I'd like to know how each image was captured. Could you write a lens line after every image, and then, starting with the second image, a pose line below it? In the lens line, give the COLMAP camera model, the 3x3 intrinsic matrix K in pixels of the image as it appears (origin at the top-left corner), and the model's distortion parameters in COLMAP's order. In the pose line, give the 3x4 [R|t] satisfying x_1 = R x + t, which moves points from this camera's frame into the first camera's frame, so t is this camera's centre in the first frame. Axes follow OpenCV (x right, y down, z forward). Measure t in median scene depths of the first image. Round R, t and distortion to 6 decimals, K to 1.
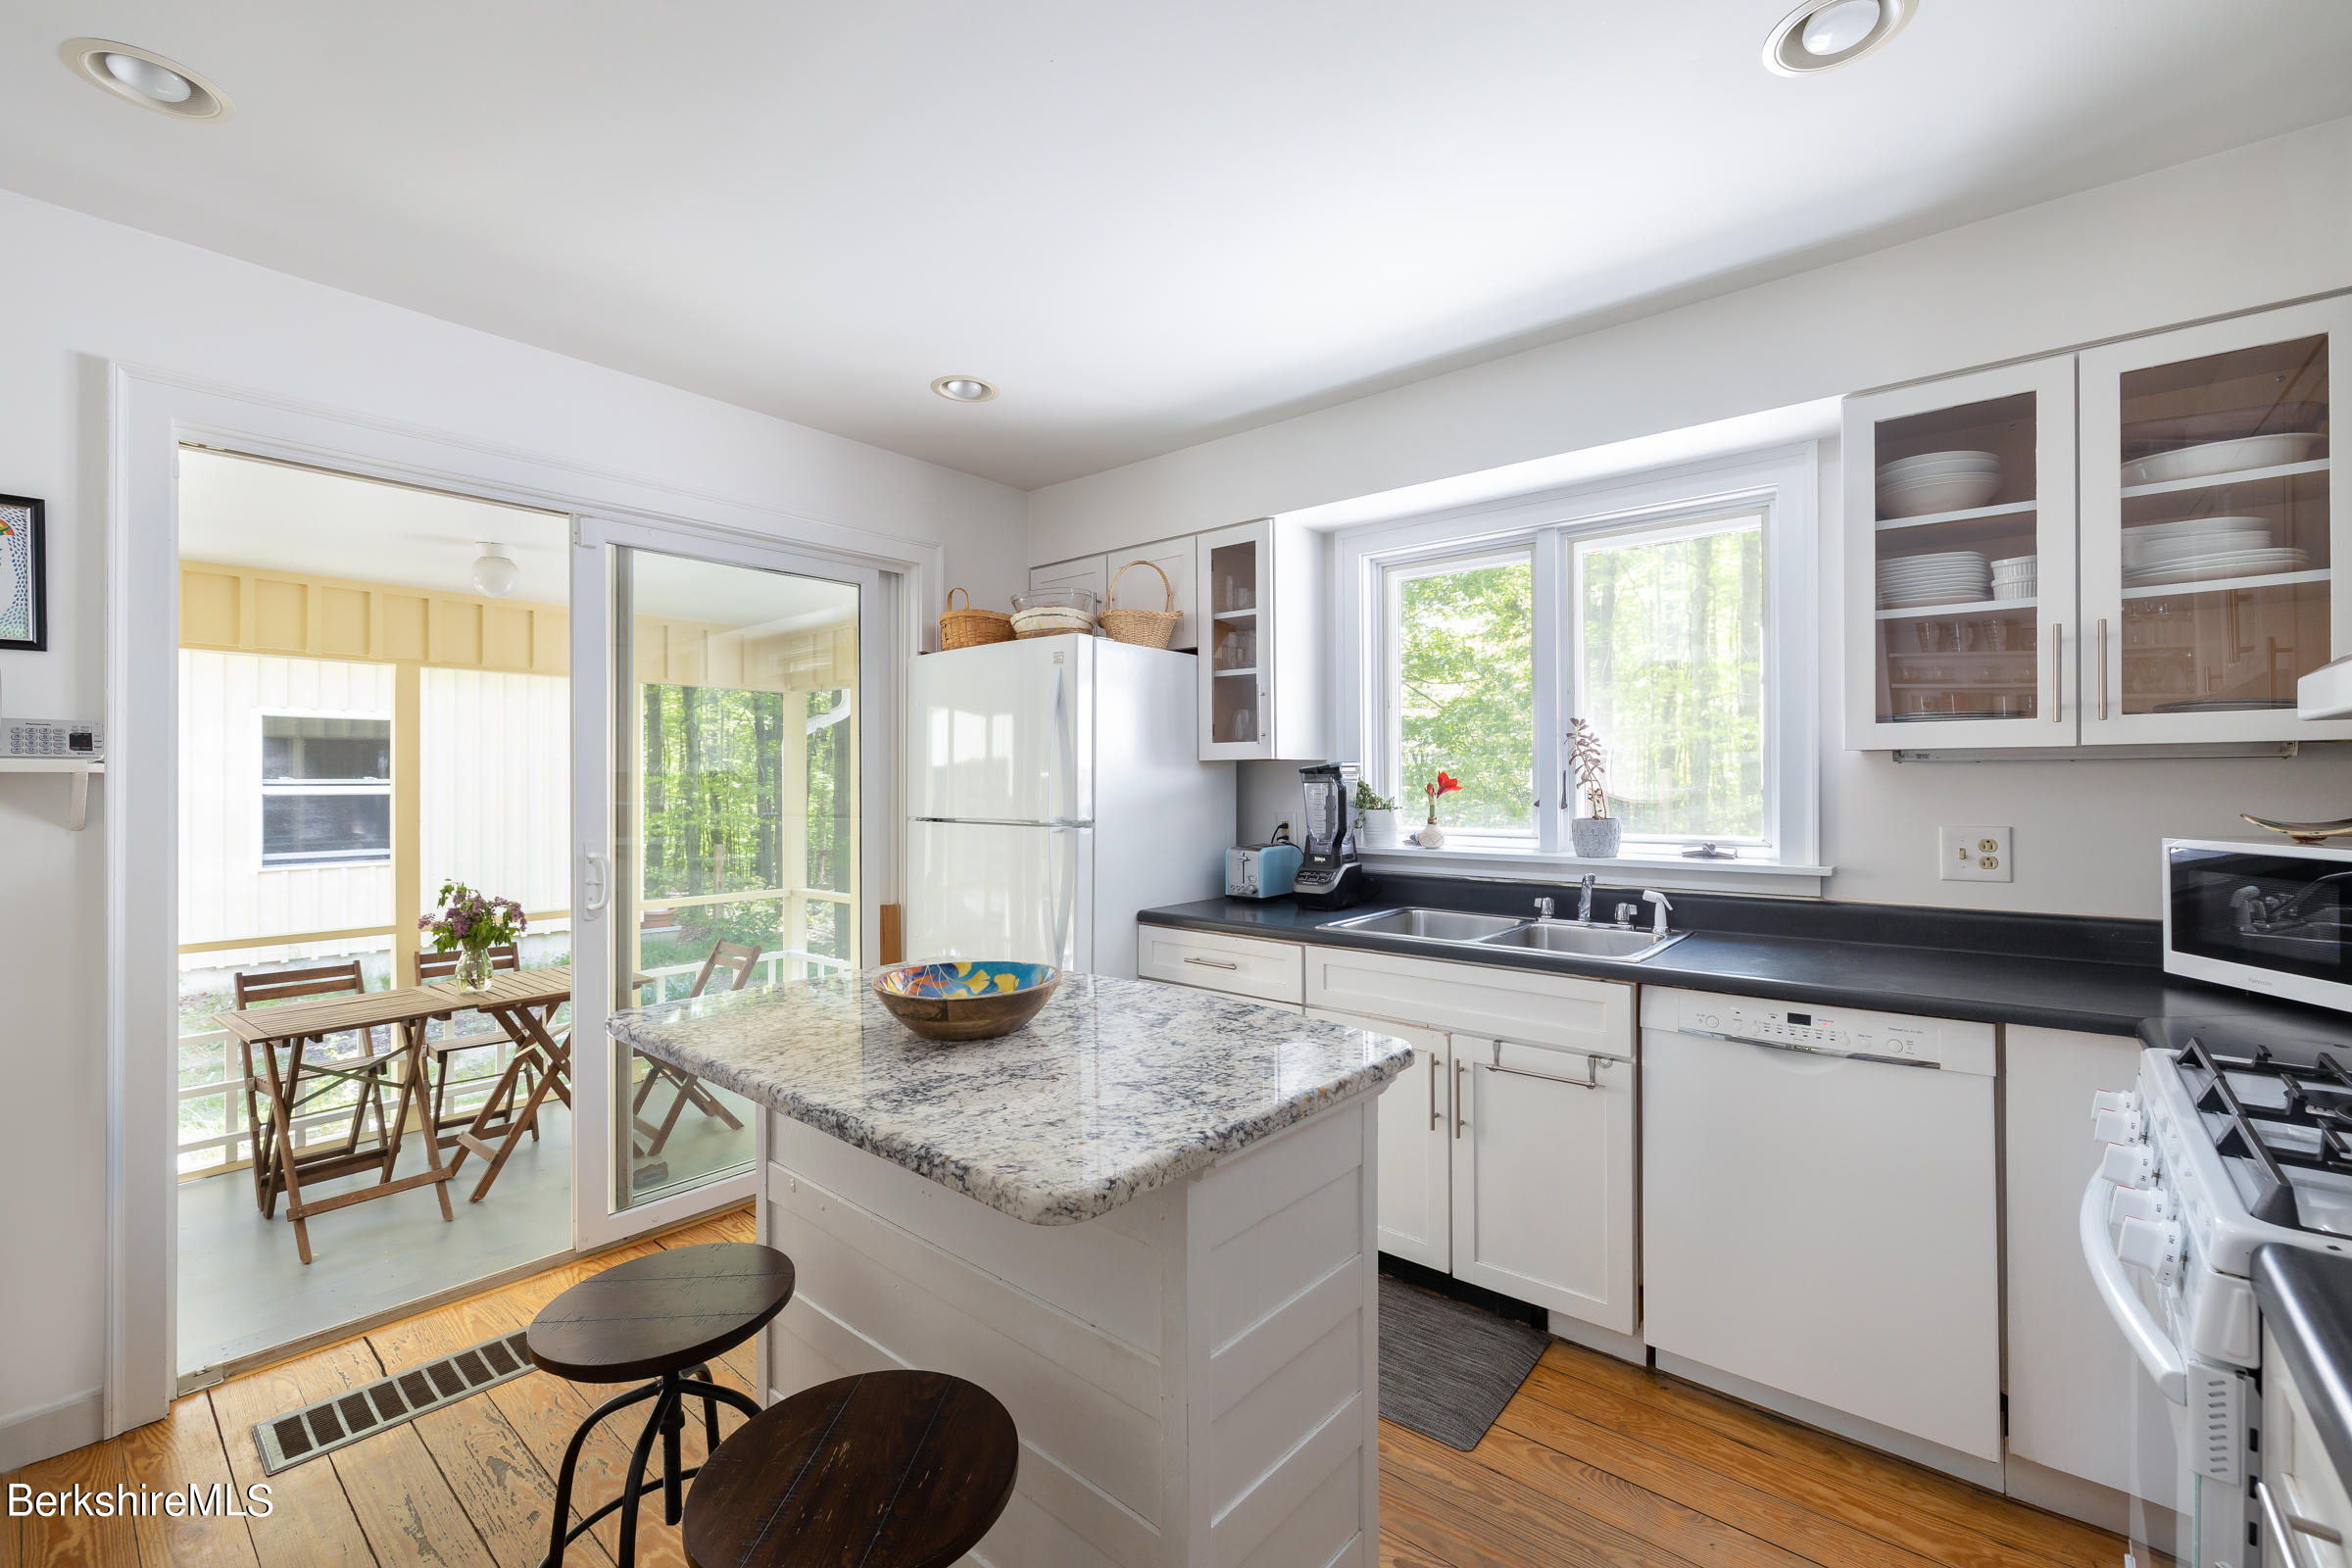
lens RADIAL K [[984.0, 0, 1179.0], [0, 984.0, 775.4], [0, 0, 1]] dist [-0.011334, 0.000005]
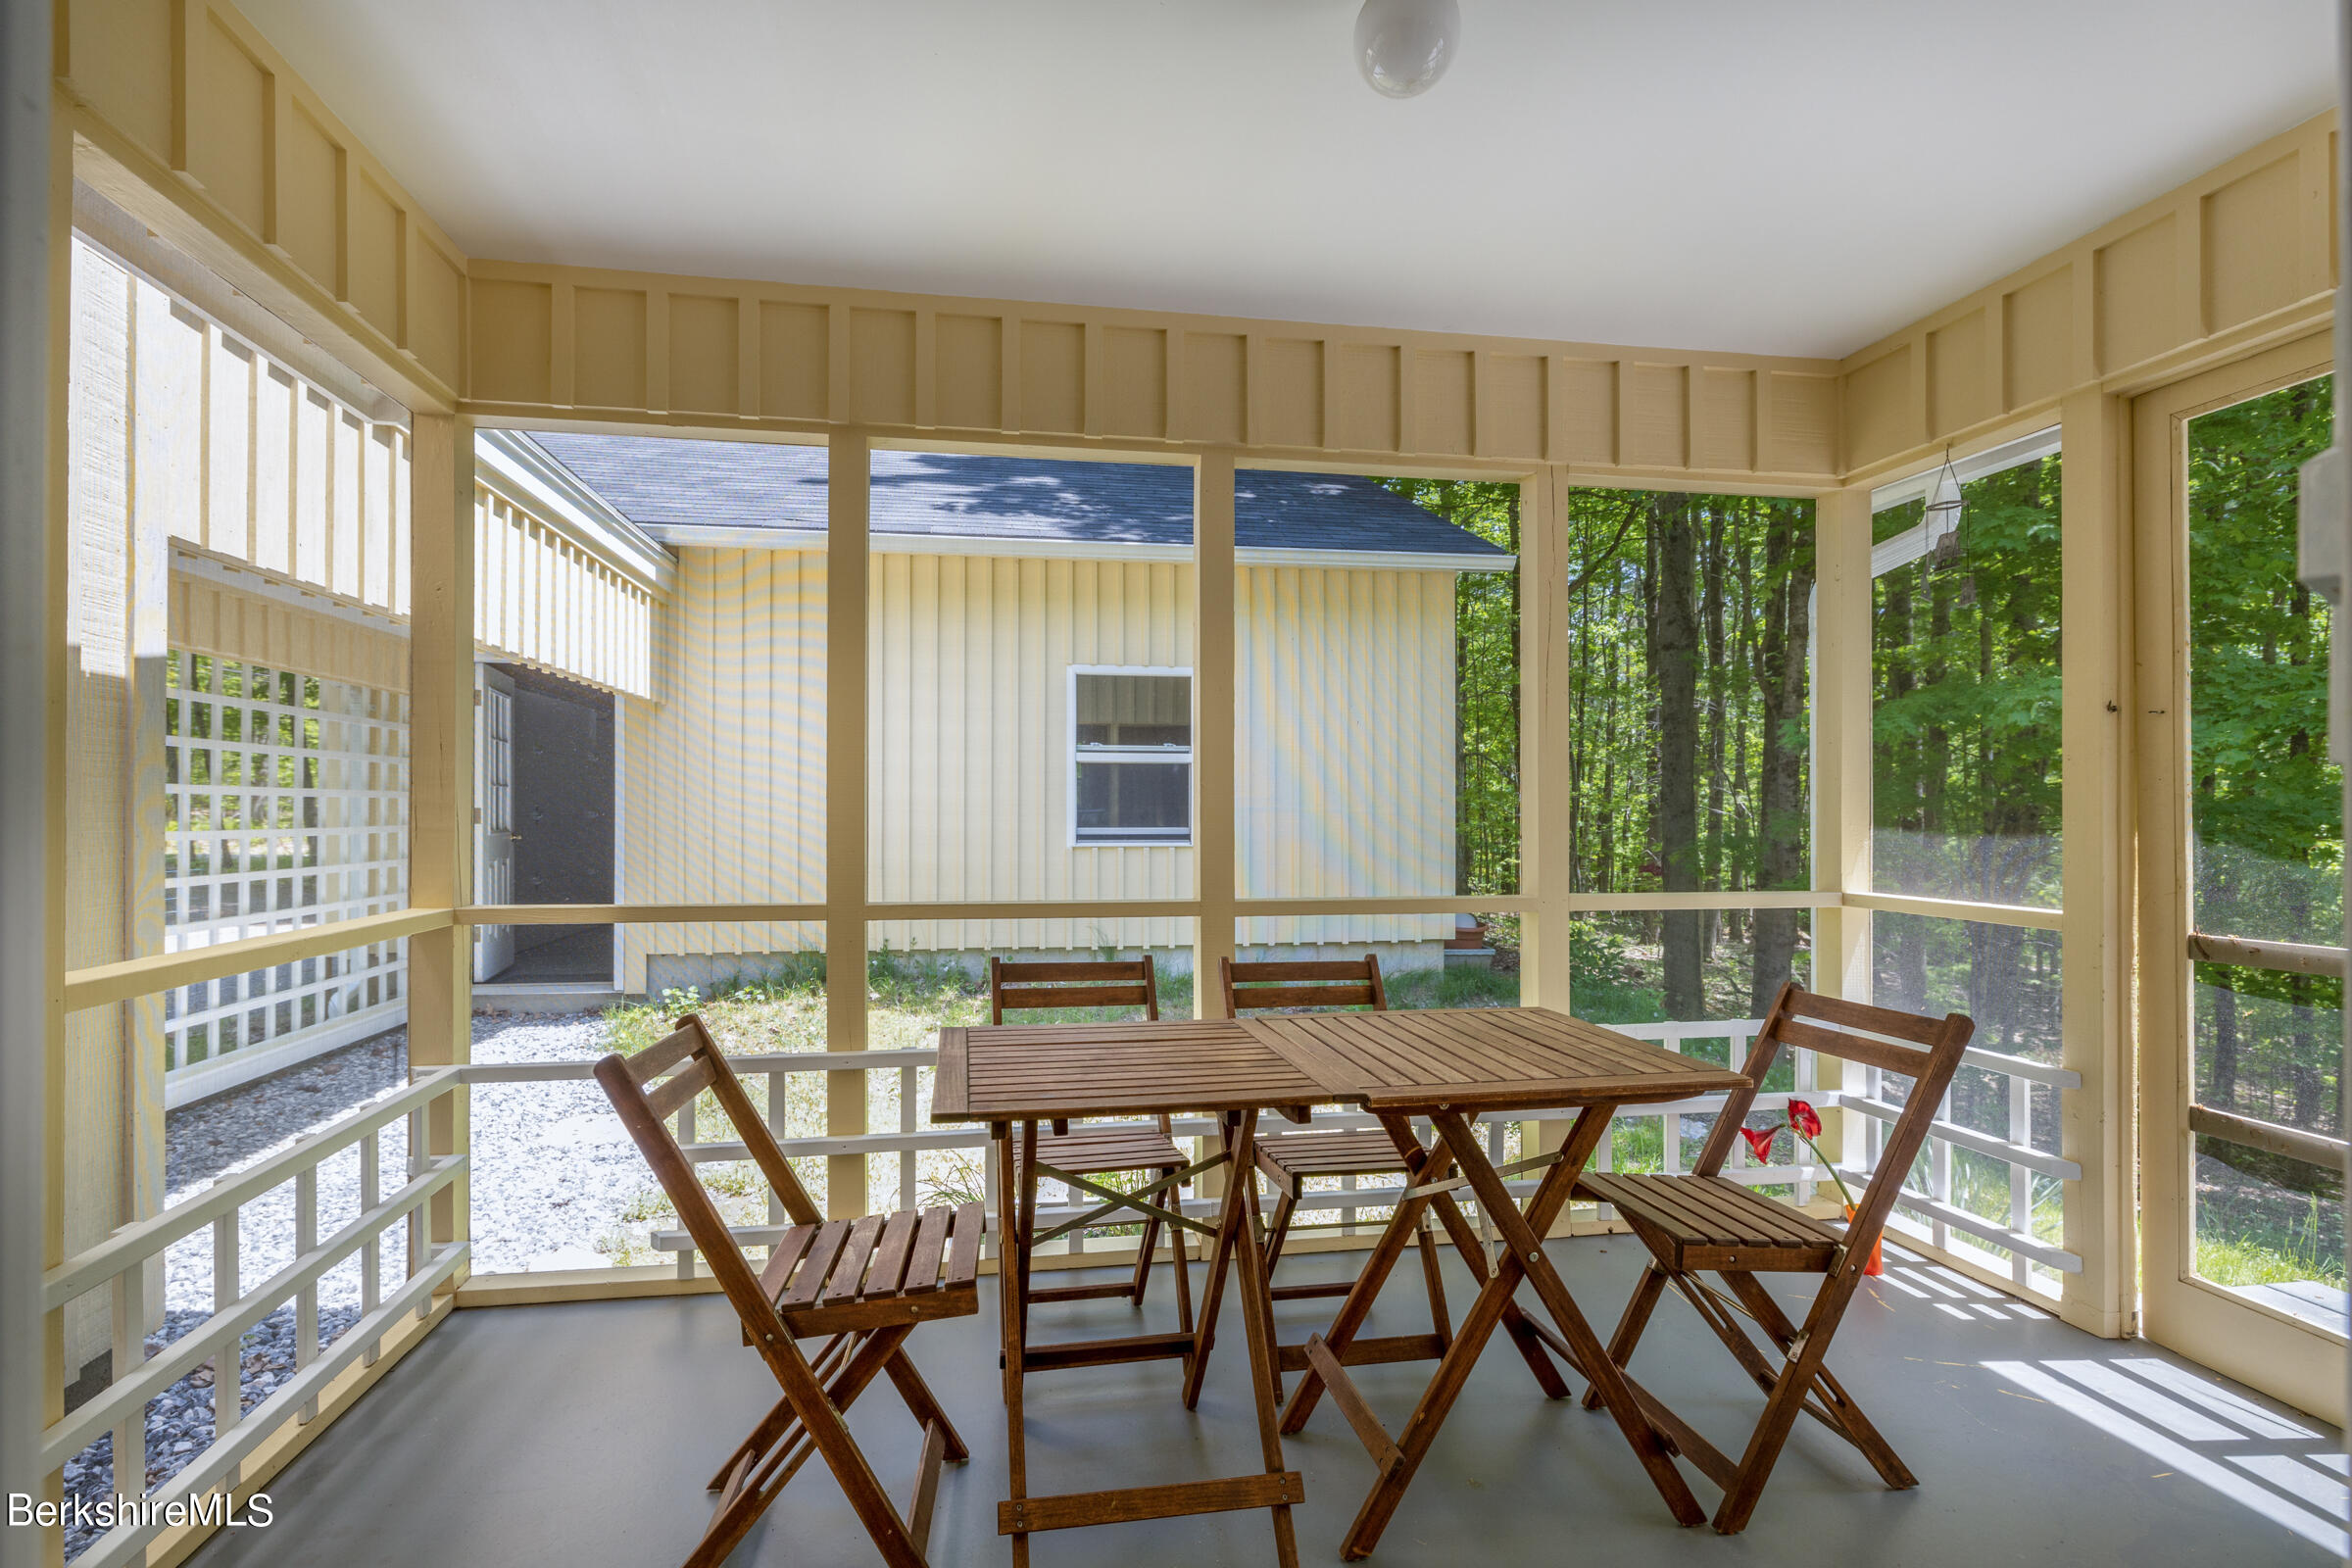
lens RADIAL K [[1229.4, 0, 1177.0], [0, 1229.4, 777.2], [0, 0, 1]] dist [0.003534, 0.002640]
pose [[0.772819, 0.002073, -0.634623, -0.393882], [-0.001893, 0.999998, 0.000962, 0.087212], [0.634624, 0.000458, 0.772821, 0.479830]]
